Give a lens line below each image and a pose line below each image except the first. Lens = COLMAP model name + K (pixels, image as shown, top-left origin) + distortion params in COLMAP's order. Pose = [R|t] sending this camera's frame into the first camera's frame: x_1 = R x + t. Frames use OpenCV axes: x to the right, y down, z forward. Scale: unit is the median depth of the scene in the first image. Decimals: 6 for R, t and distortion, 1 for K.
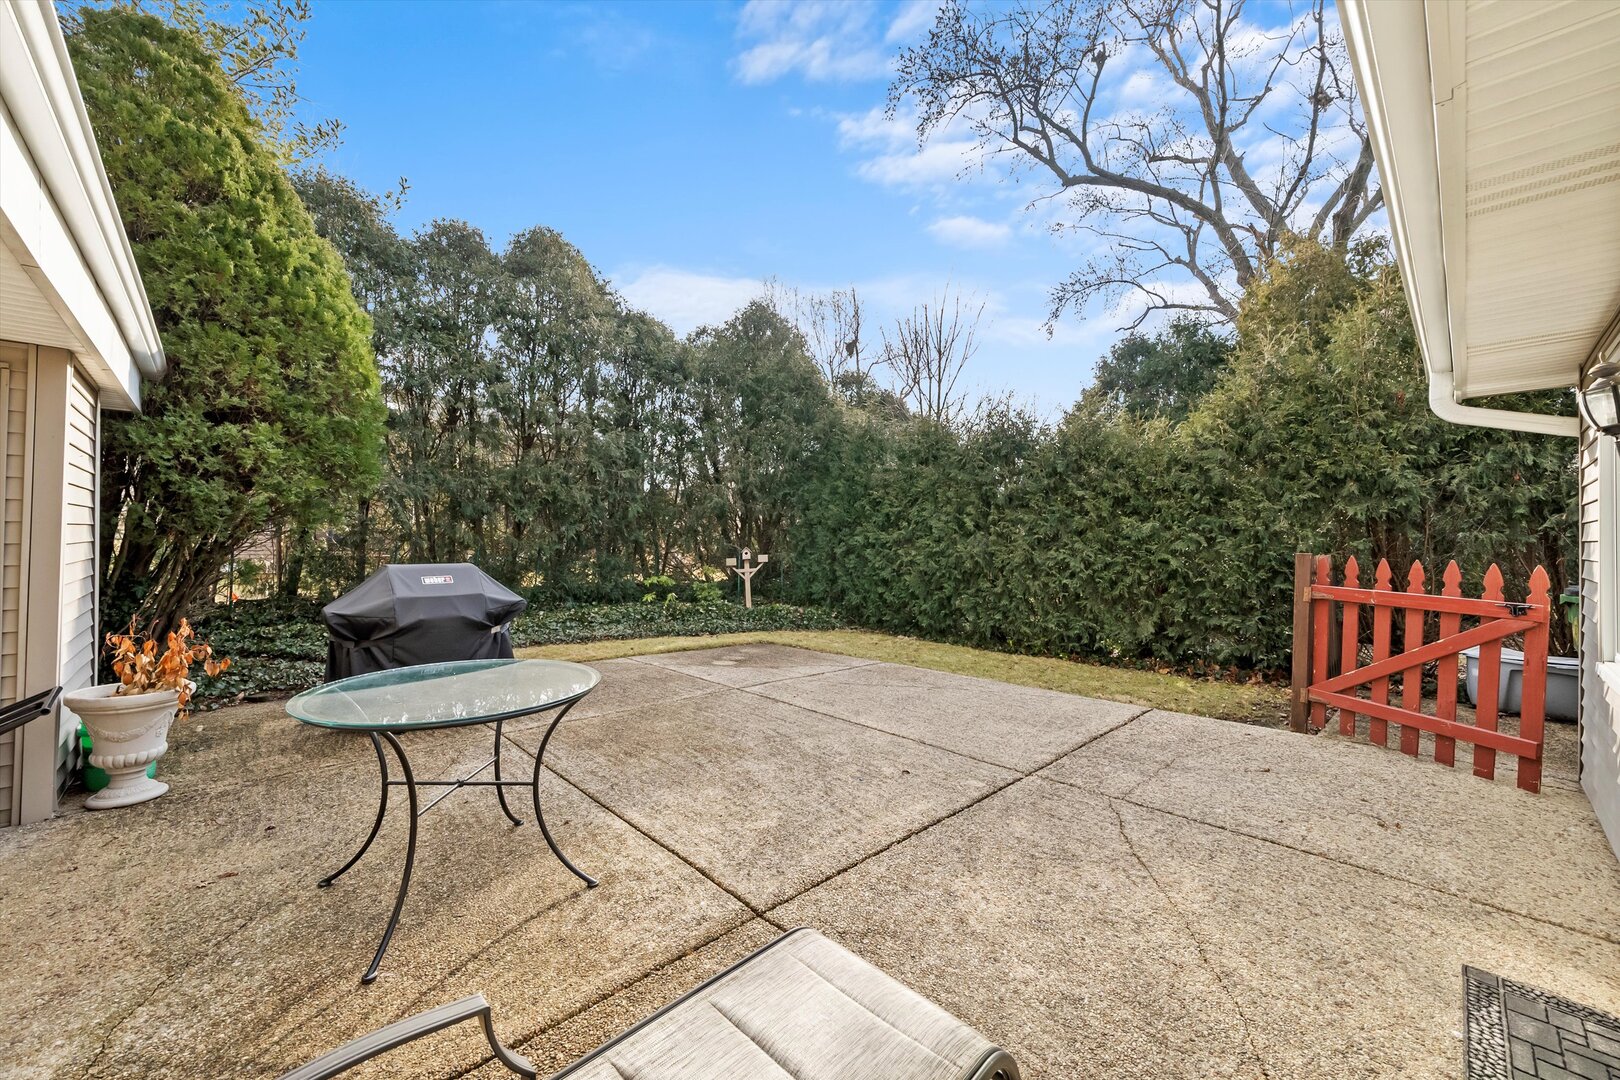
lens RADIAL K [[623.6, 0, 813.8], [0, 623.6, 536.0], [0, 0, 1]] dist [-0.000794, -0.000175]
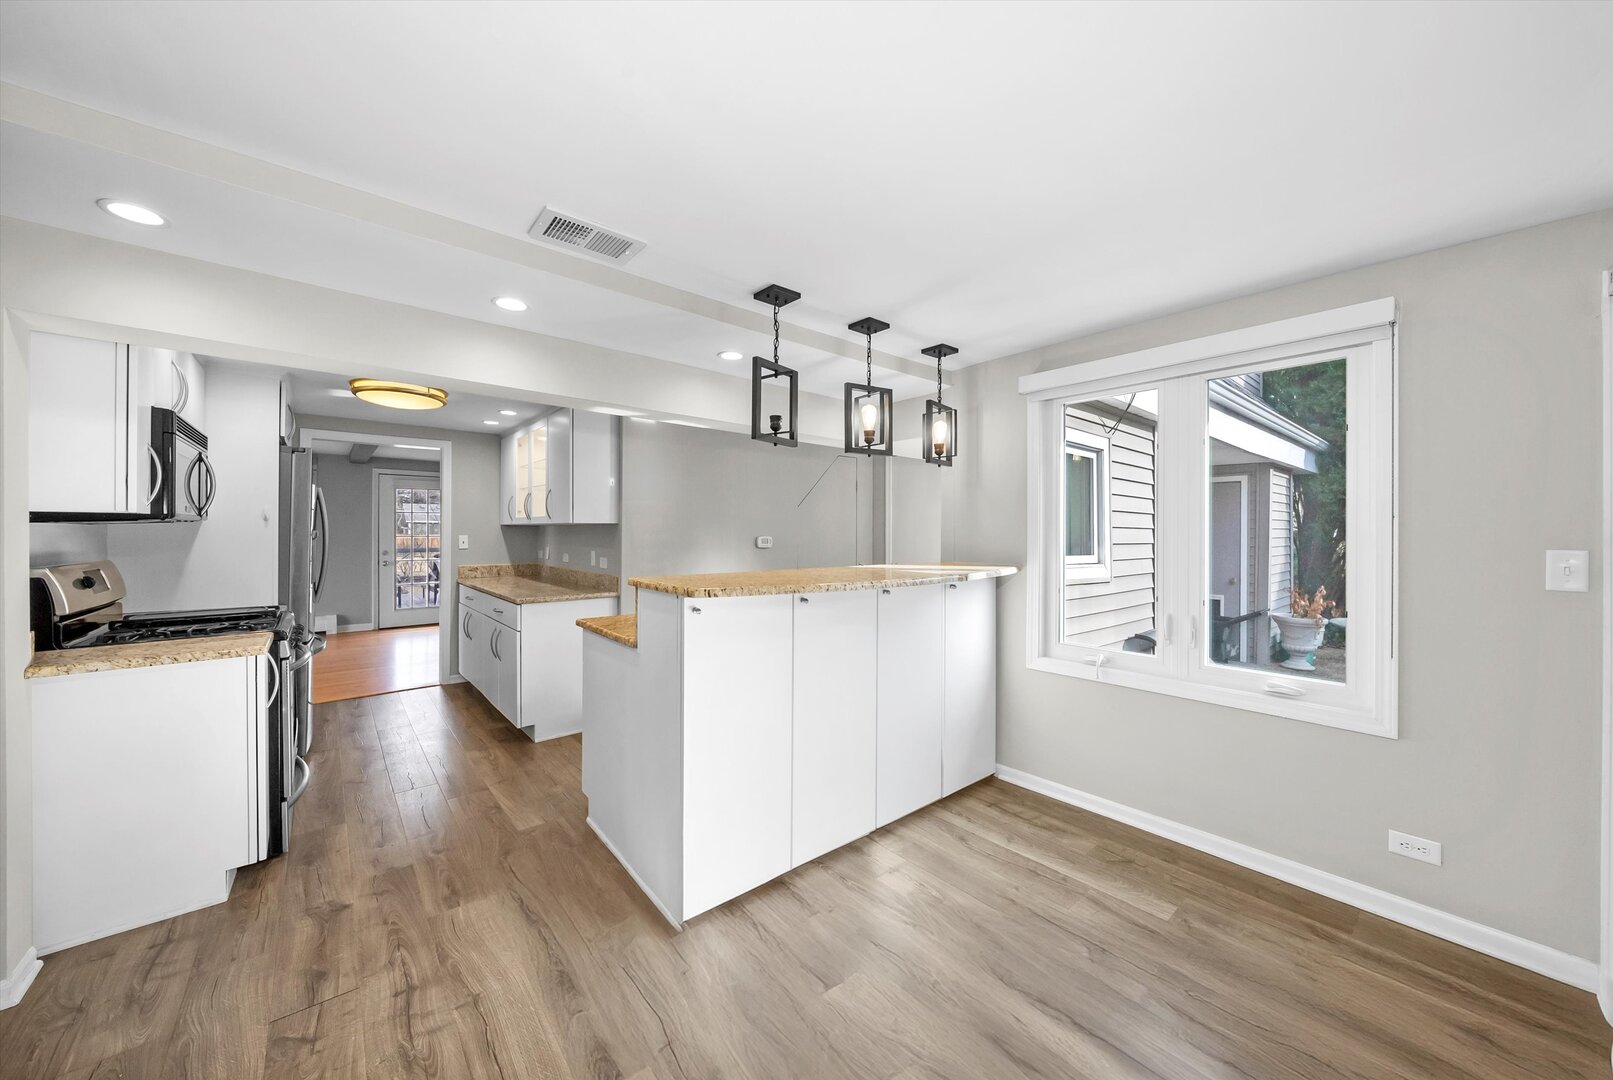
lens RADIAL K [[575.6, 0, 799.7], [0, 575.6, 534.1], [0, 0, 1]] dist [-0.005731, -0.000055]
pose [[-0.061238, -0.005502, -0.998108, 0.589903], [-0.001583, 0.999984, -0.005416, -0.011788], [0.998122, 0.001248, -0.061246, -0.351220]]
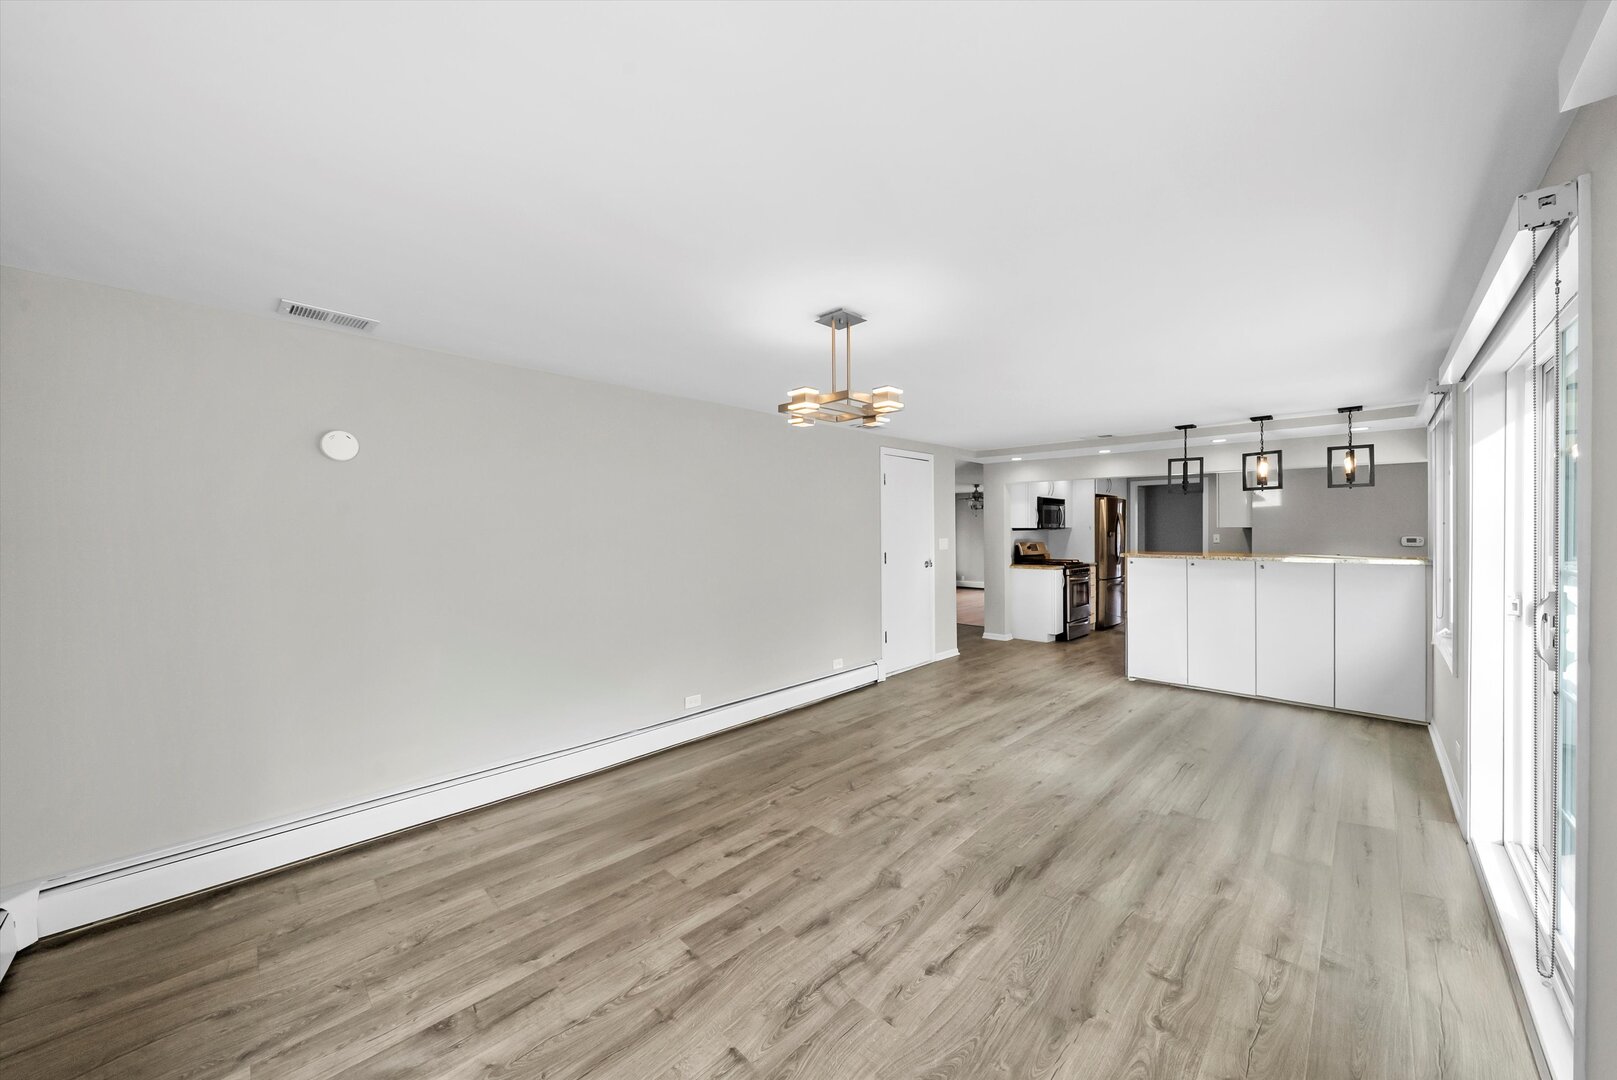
lens RADIAL K [[577.0, 0, 801.7], [0, 577.0, 534.1], [0, 0, 1]] dist [-0.005731, -0.000055]
pose [[-0.999594, -0.005475, -0.027973, 0.830330], [-0.005592, 0.999976, 0.004112, -0.014893], [0.027950, 0.004267, -0.999600, 0.555417]]
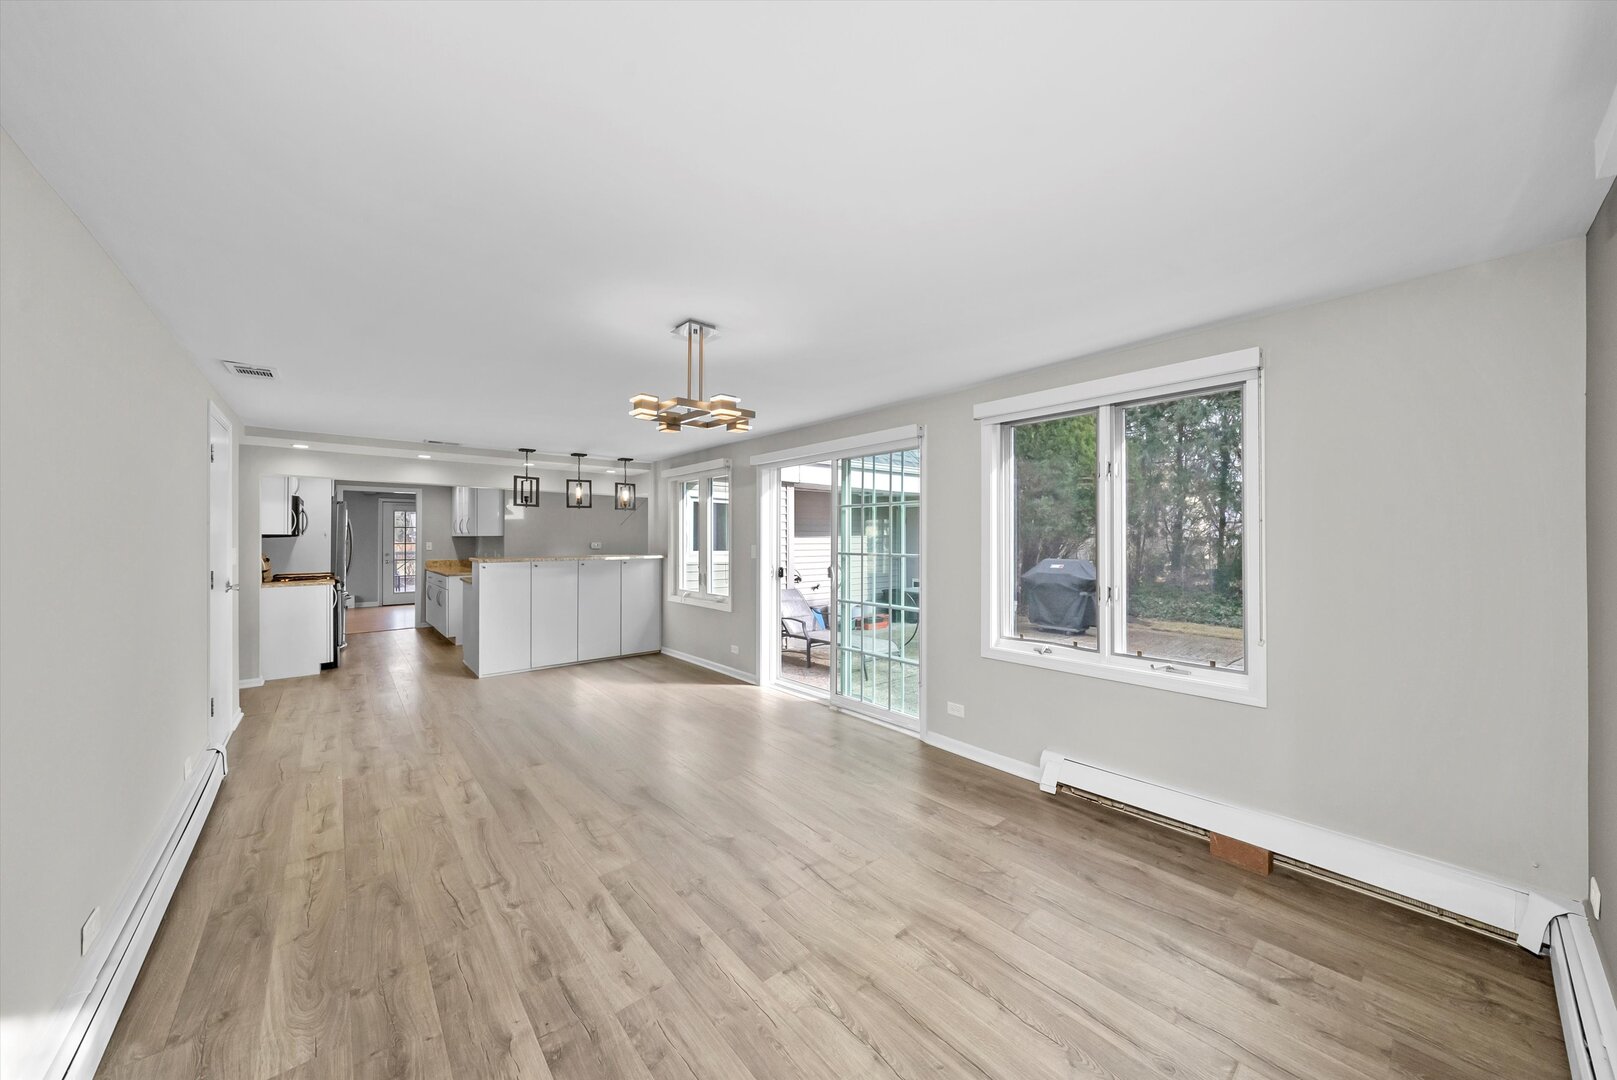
lens RADIAL K [[561.1, 0, 803.0], [0, 561.1, 535.8], [0, 0, 1]] dist [-0.005183, 0.000030]
pose [[-0.058772, -0.014789, -0.998162, 1.235801], [0.002317, 0.999886, -0.014951, -0.006458], [0.998269, -0.003192, -0.058731, 0.217208]]
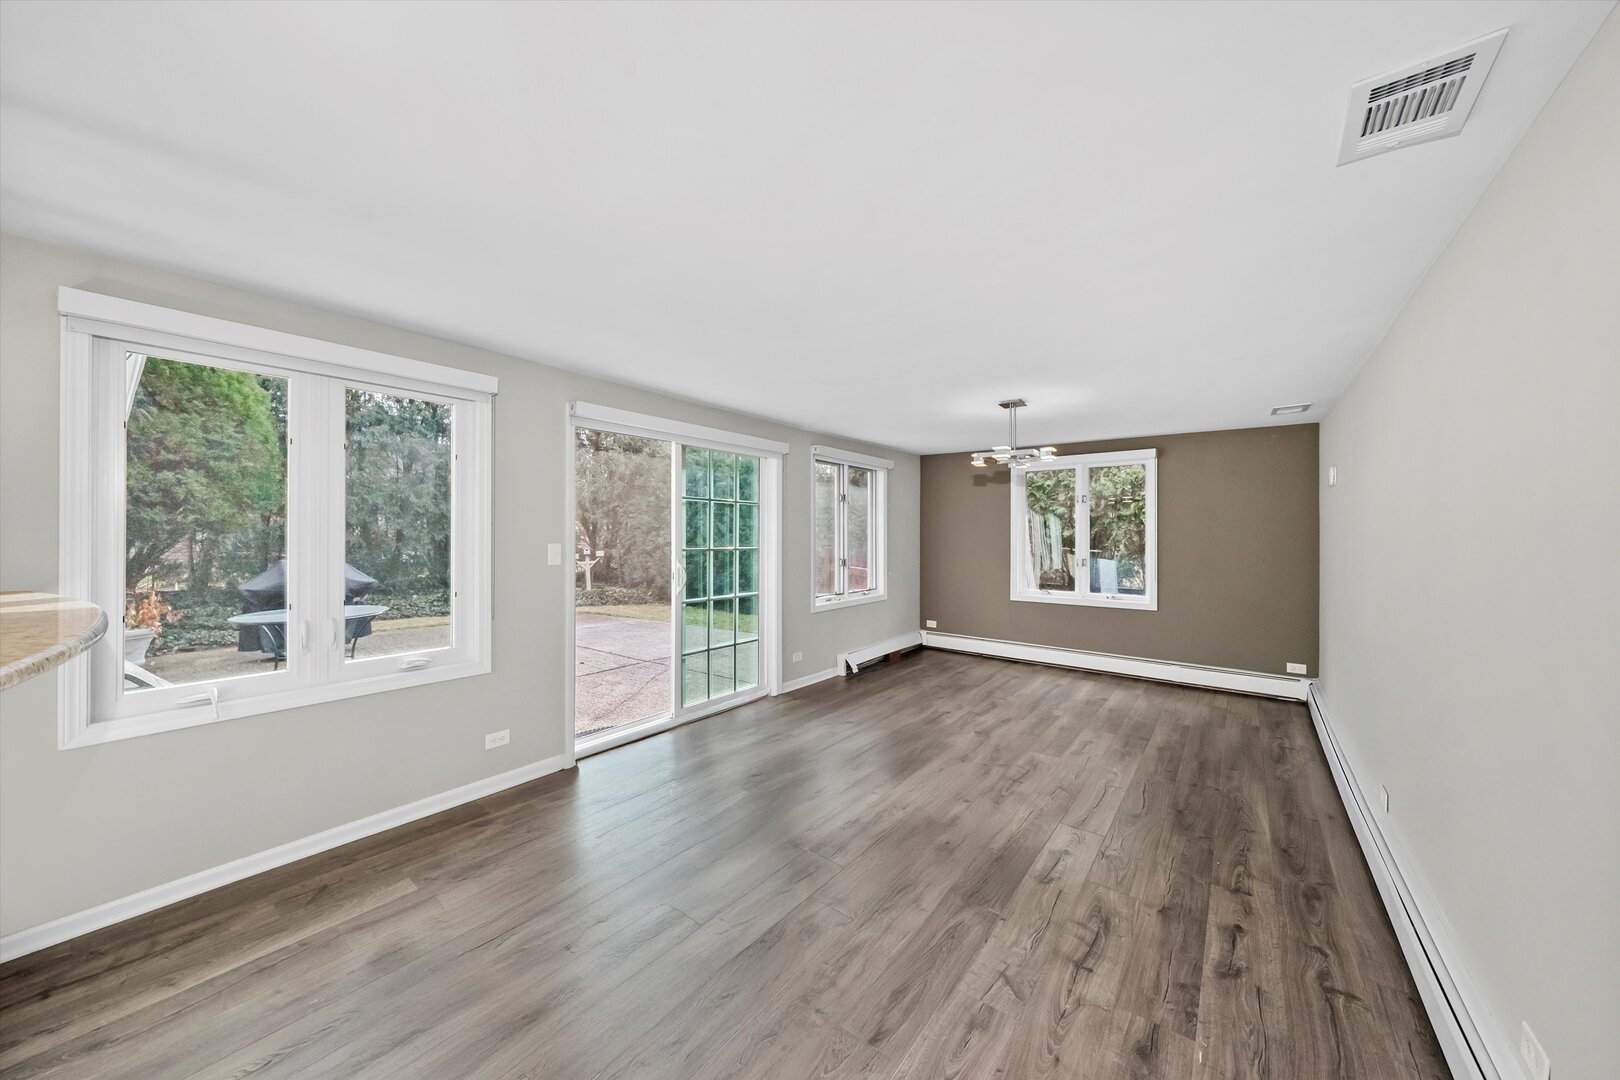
lens RADIAL K [[556.5, 0, 808.0], [0, 556.5, 536.3], [0, 0, 1]] dist [-0.005861, 0.000364]
pose [[0.988791, -0.008666, 0.149052, 0.414945], [0.007685, 0.999945, 0.007161, -0.015121], [-0.149106, -0.005936, 0.988803, -0.572118]]
